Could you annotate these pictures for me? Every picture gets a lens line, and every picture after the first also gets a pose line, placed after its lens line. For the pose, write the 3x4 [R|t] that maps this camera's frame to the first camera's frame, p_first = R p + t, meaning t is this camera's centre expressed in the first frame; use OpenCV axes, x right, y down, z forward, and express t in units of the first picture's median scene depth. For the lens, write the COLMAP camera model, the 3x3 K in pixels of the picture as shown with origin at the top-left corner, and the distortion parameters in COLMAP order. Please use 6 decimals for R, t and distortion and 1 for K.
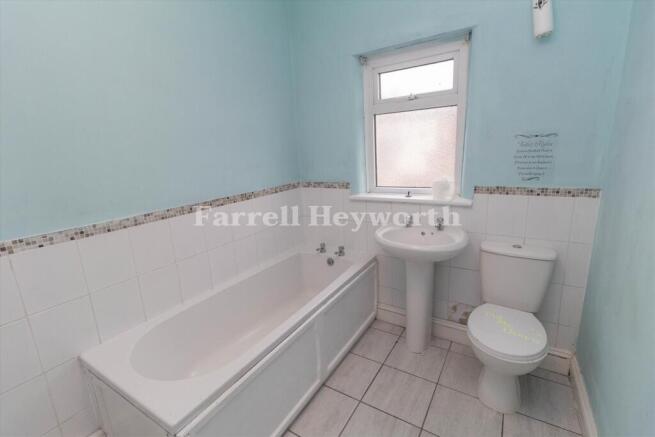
lens RADIAL K [[302.0, 0, 327.1], [0, 302.0, 218.6], [0, 0, 1]] dist [-0.000554, -0.000167]
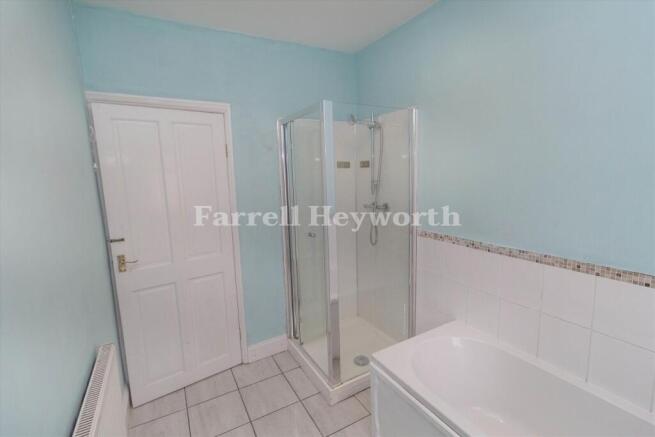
lens RADIAL K [[302.0, 0, 328.1], [0, 302.0, 218.1], [0, 0, 1]] dist [-0.000554, -0.000167]
pose [[-0.468142, 0.190851, -0.862797, 0.600443], [-0.159612, 0.942074, 0.294991, -0.326280], [0.869119, 0.275811, -0.410562, 0.833349]]
